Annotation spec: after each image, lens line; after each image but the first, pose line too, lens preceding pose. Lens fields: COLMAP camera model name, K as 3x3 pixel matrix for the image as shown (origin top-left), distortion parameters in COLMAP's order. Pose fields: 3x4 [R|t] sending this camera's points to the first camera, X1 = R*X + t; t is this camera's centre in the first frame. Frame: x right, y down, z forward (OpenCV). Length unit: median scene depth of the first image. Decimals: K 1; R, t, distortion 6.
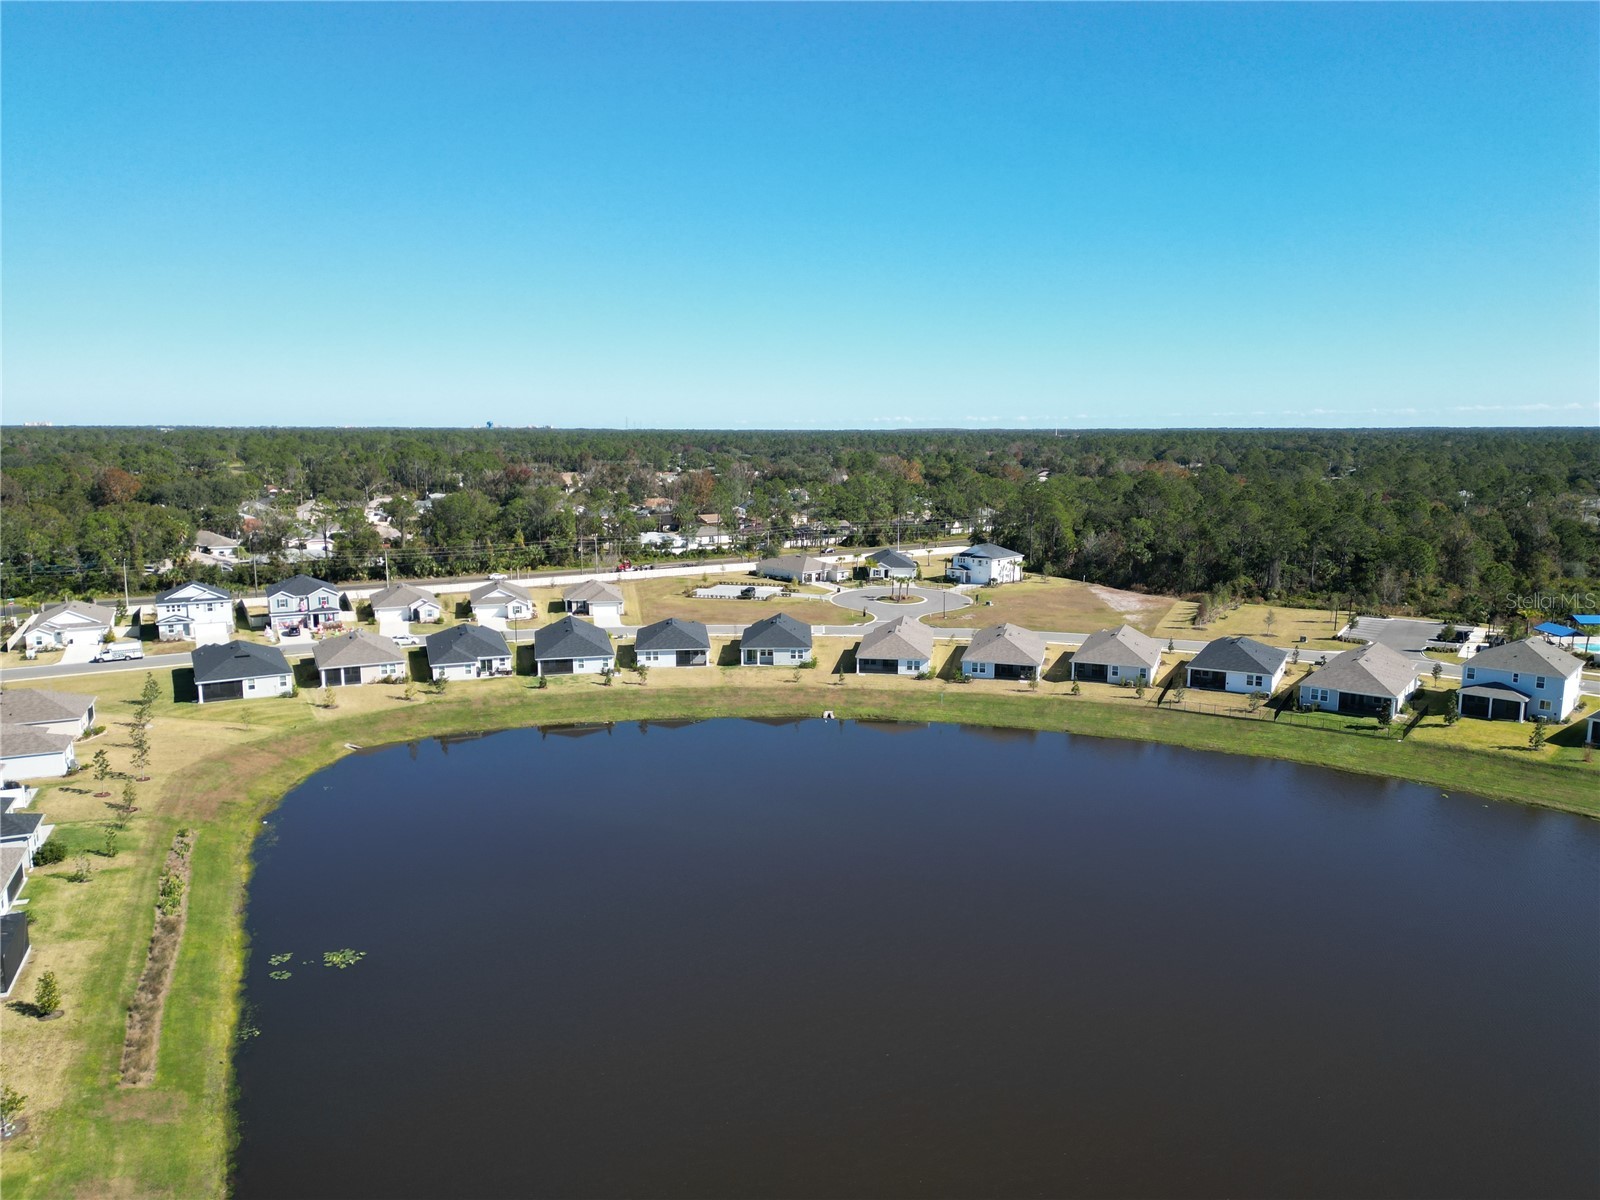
lens RADIAL K [[1118.9, 0, 791.7], [0, 1118.9, 601.2], [0, 0, 1]] dist [0.088561, -0.087523]
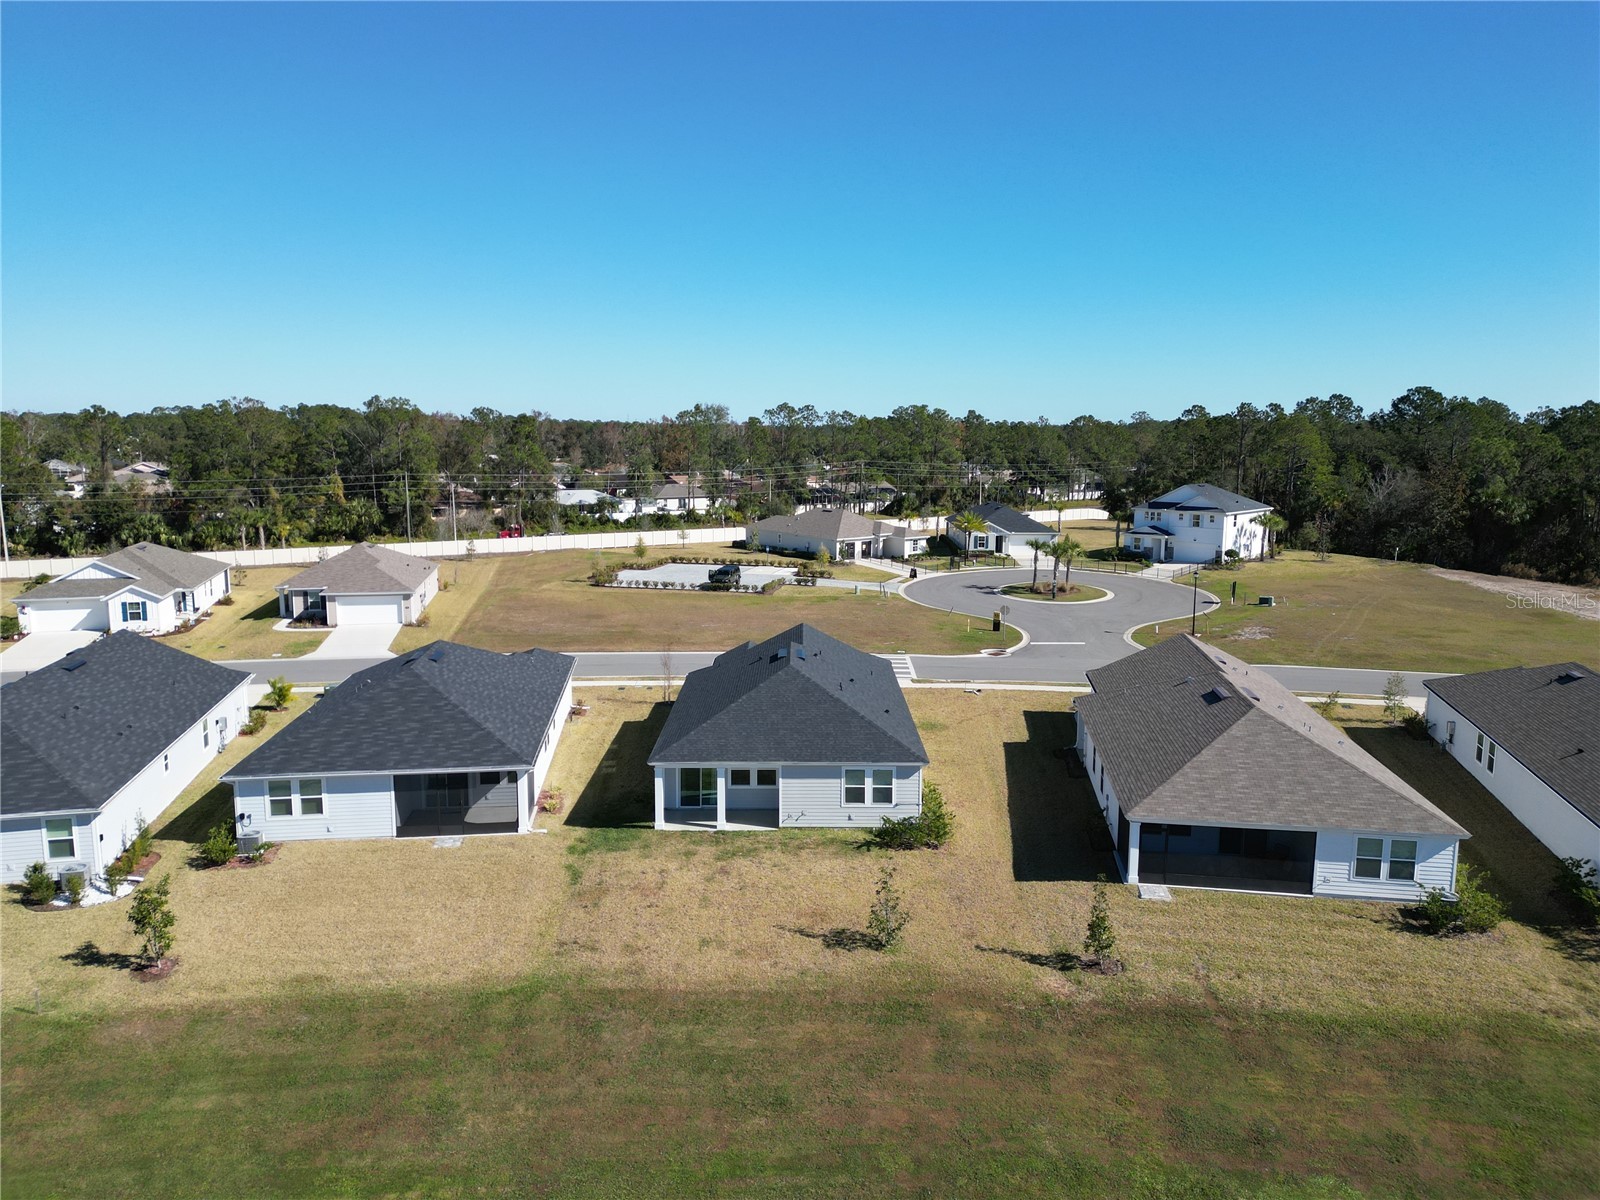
lens RADIAL K [[1118.9, 0, 791.7], [0, 1118.9, 601.2], [0, 0, 1]] dist [0.088561, -0.087523]
pose [[0.999985, 0.003515, -0.004204, -0.008655], [-0.003525, 0.999991, -0.002548, 0.003426], [0.004195, 0.002563, 0.999988, 0.514572]]
